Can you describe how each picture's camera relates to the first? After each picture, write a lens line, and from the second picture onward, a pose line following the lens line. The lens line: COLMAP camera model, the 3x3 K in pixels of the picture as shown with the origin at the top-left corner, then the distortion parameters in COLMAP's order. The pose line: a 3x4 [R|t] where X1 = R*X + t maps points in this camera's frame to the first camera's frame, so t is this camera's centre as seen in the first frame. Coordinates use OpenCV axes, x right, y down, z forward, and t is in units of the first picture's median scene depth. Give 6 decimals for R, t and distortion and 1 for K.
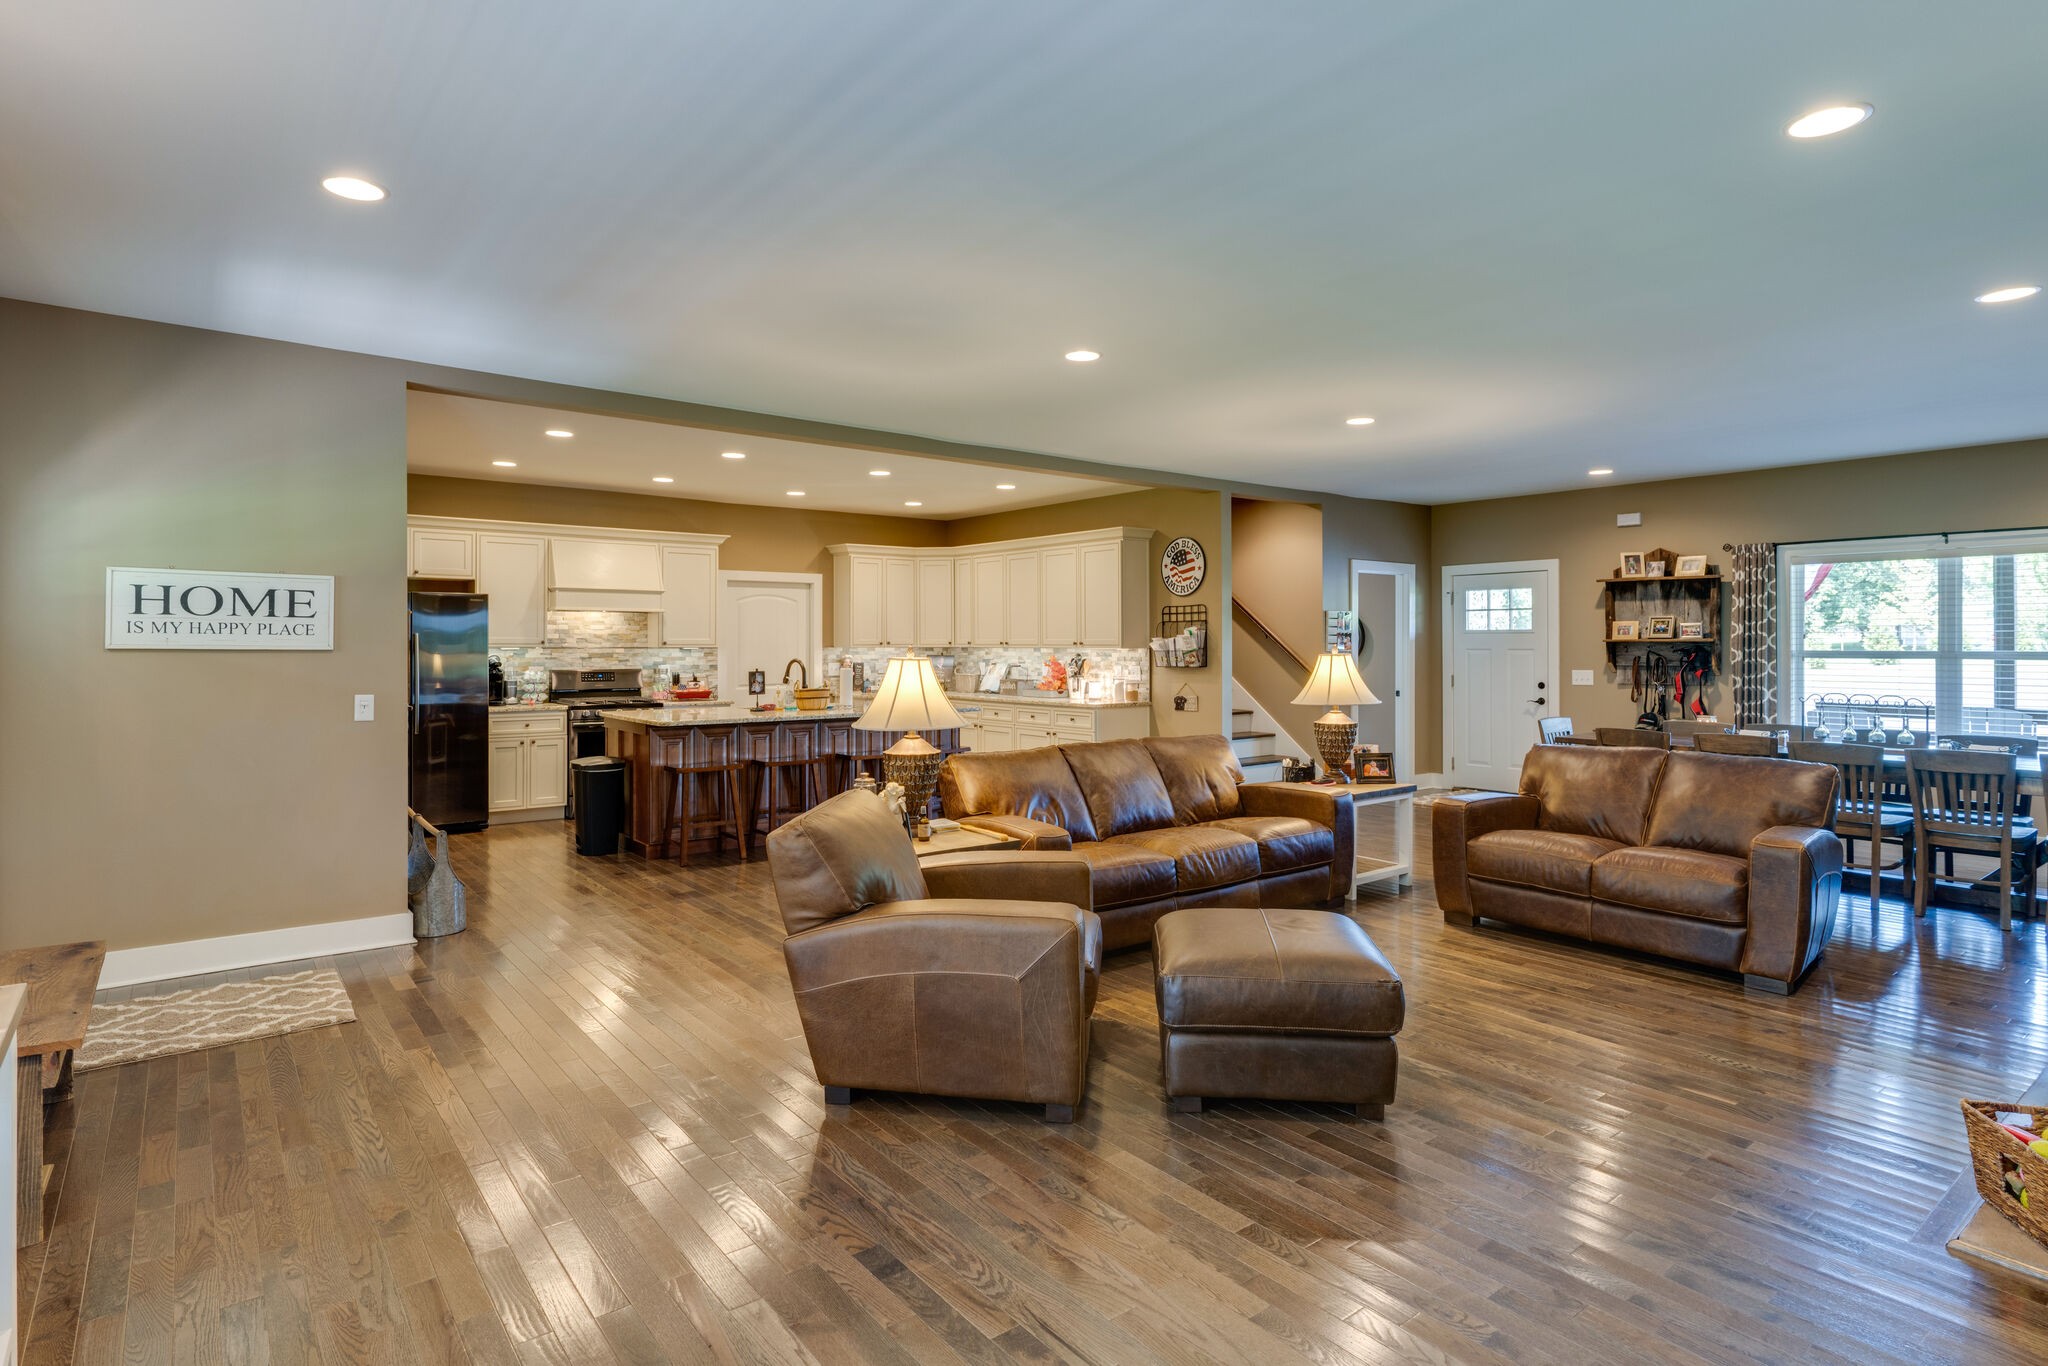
lens RADIAL K [[1079.4, 0, 1032.9], [0, 1079.4, 644.1], [0, 0, 1]] dist [-0.013641, 0.000206]
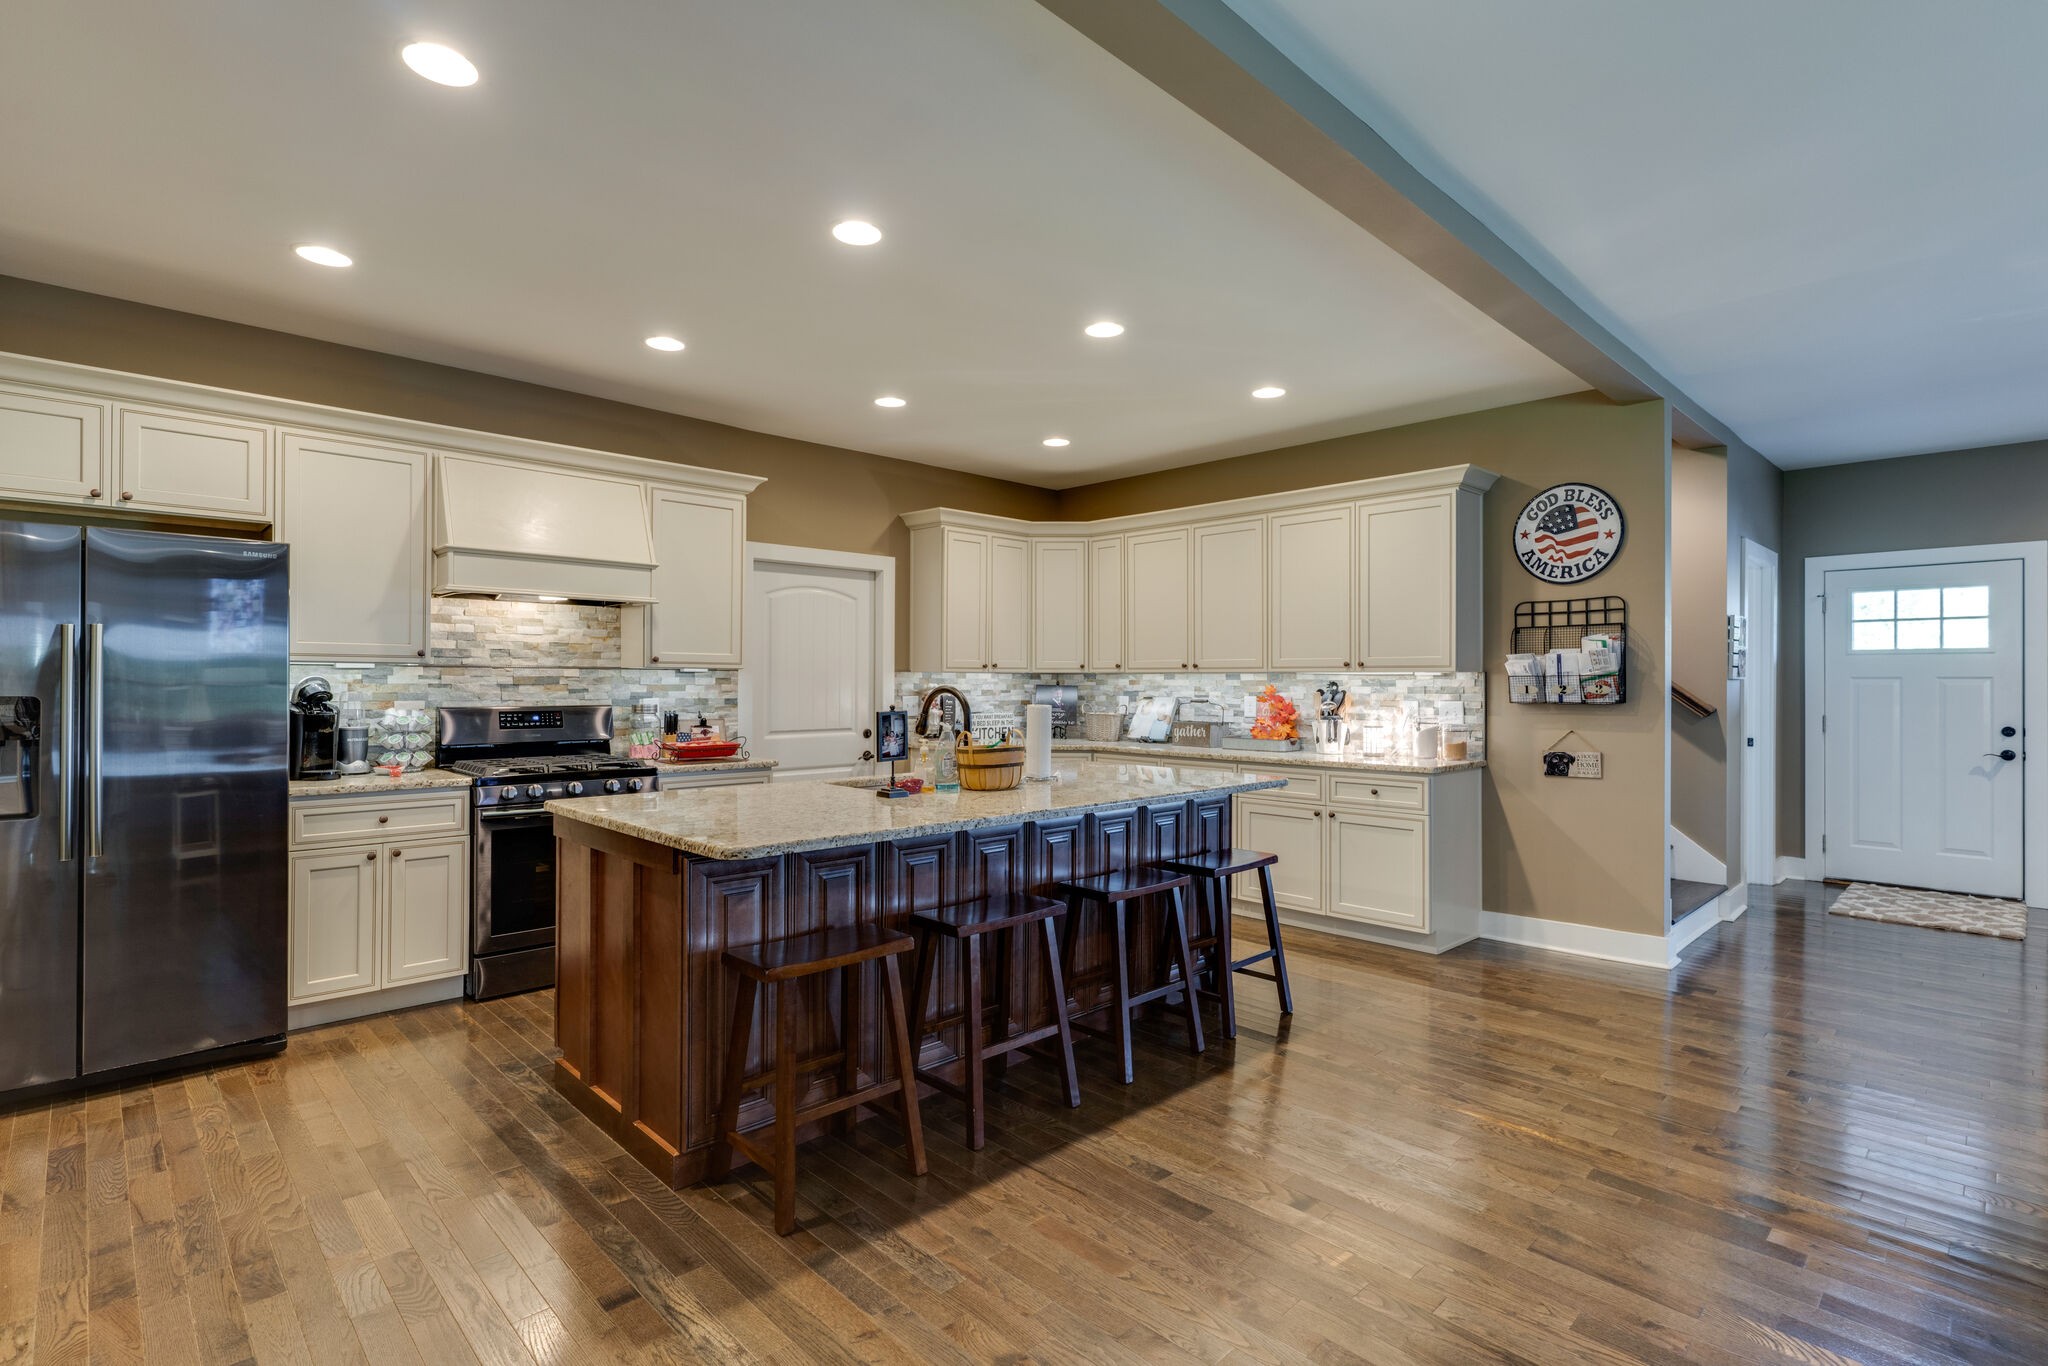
lens RADIAL K [[970.0, 0, 1024.4], [0, 970.0, 681.8], [0, 0, 1]] dist [-0.003693, -0.000062]
pose [[0.994990, 0.003509, 0.099916, -0.200462], [-0.003372, 0.999993, -0.001543, 0.010778], [-0.099921, 0.001198, 0.994995, 0.477148]]
